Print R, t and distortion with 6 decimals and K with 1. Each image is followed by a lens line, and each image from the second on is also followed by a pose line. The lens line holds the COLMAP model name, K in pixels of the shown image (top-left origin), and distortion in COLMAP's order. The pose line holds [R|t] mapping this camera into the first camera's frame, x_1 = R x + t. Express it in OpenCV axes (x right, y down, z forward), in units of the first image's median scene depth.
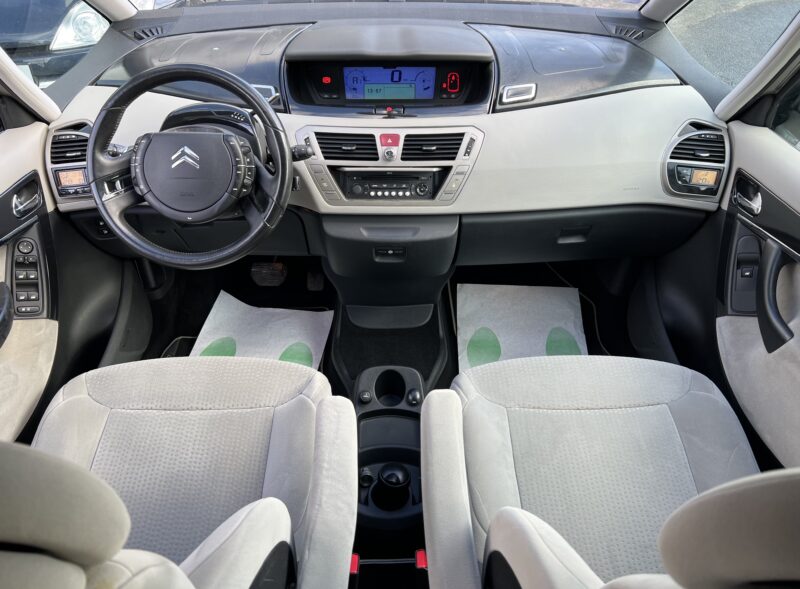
lens RADIAL K [[609.4, 0, 398.0], [0, 609.4, 295.5], [0, 0, 1]] dist [0.045706, -0.048507]
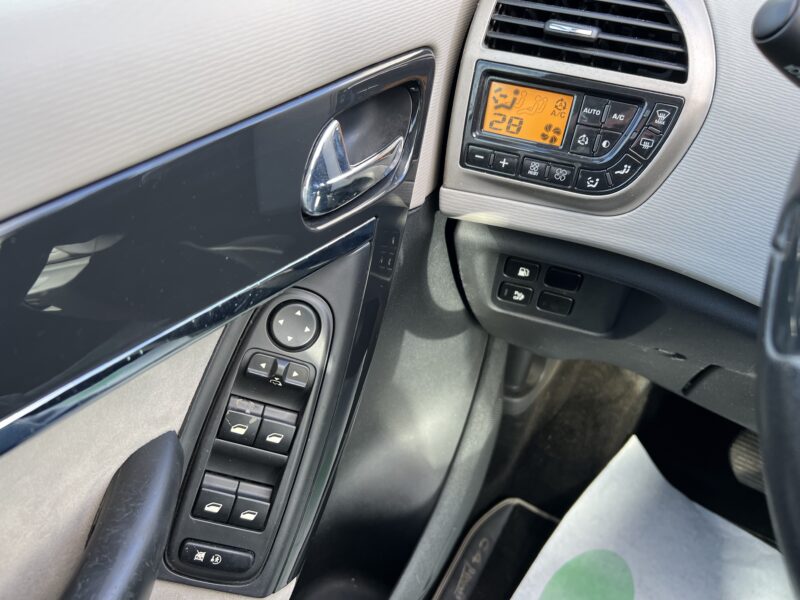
lens RADIAL K [[609.4, 0, 399.7], [0, 609.4, 298.2], [0, 0, 1]] dist [0.045706, -0.048507]
pose [[0.855804, 0.392499, -0.336964, -0.455549], [-0.374863, 0.919424, 0.118895, -0.127513], [0.356479, 0.024564, 0.933980, 0.728271]]
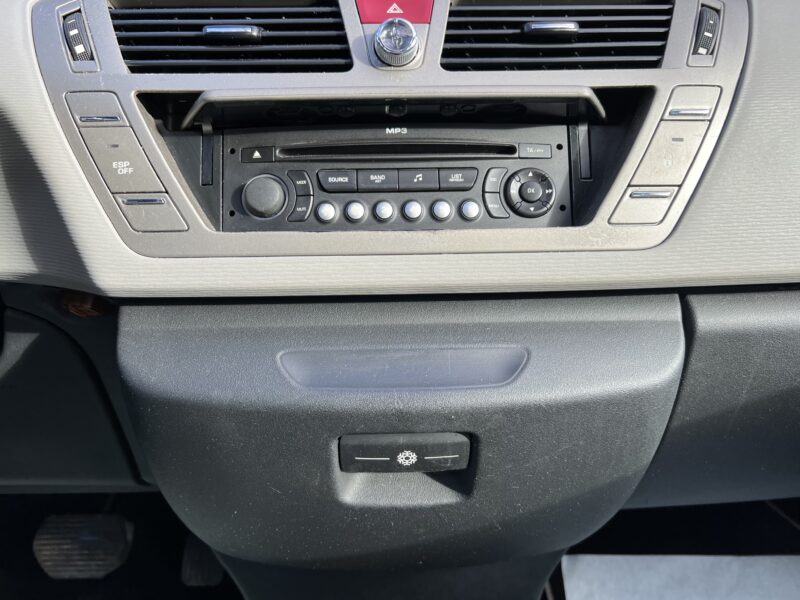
lens RADIAL K [[609.4, 0, 396.6], [0, 609.4, 312.7], [0, 0, 1]] dist [0.045706, -0.048507]
pose [[0.999548, -0.025746, 0.015521, -0.019832], [0.029534, 0.937348, -0.347140, -0.044534], [-0.005612, 0.347441, 0.937685, 0.791887]]
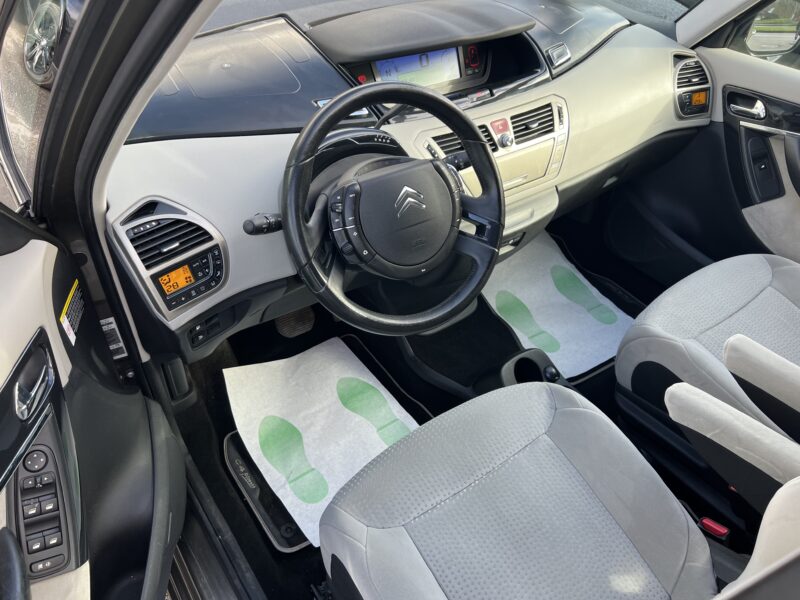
lens RADIAL K [[609.4, 0, 393.7], [0, 609.4, 292.3], [0, 0, 1]] dist [0.045706, -0.048507]
pose [[0.812438, -0.347639, 0.468073, -0.664017], [0.326547, 0.936383, 0.128664, -0.187510], [-0.483024, 0.048316, 0.874273, 0.266143]]
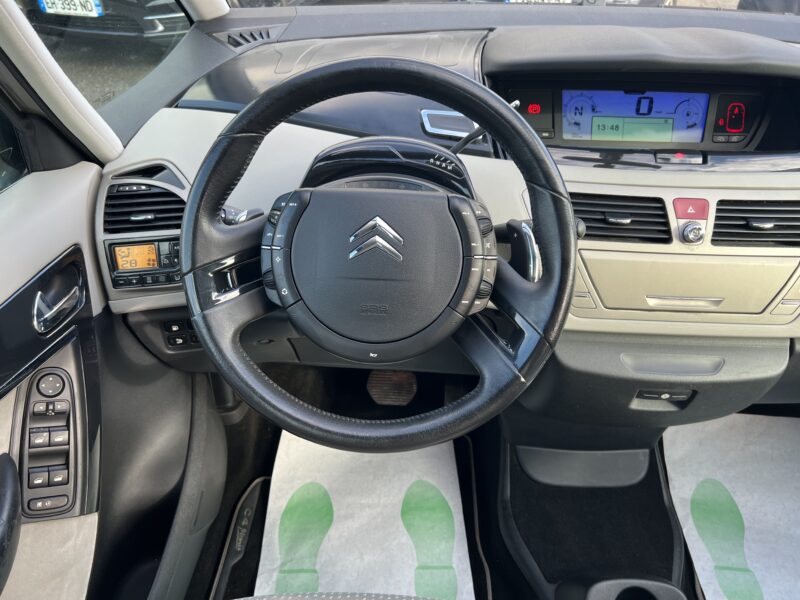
lens RADIAL K [[609.4, 0, 400.1], [0, 609.4, 304.9], [0, 0, 1]] dist [0.045706, -0.048507]
pose [[0.999369, 0.032480, -0.014372, -0.270286], [-0.033299, 0.997583, -0.060989, -0.118903], [0.012356, 0.061429, 0.998035, 0.423209]]
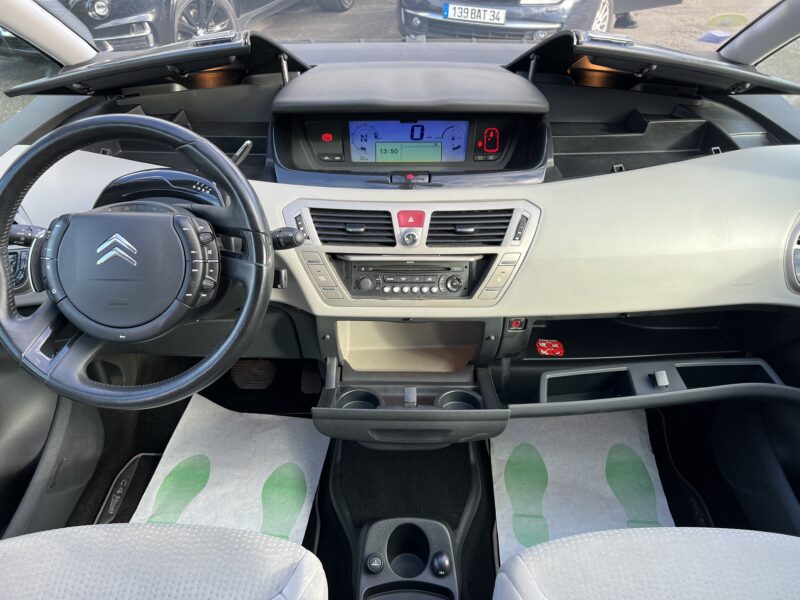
lens RADIAL K [[609.4, 0, 395.0], [0, 609.4, 307.6], [0, 0, 1]] dist [0.045706, -0.048507]
pose [[0.999894, 0.004168, -0.013932, -0.021902], [-0.005000, 0.998174, -0.060199, -0.102510], [0.013656, 0.060262, 0.998089, 0.274122]]
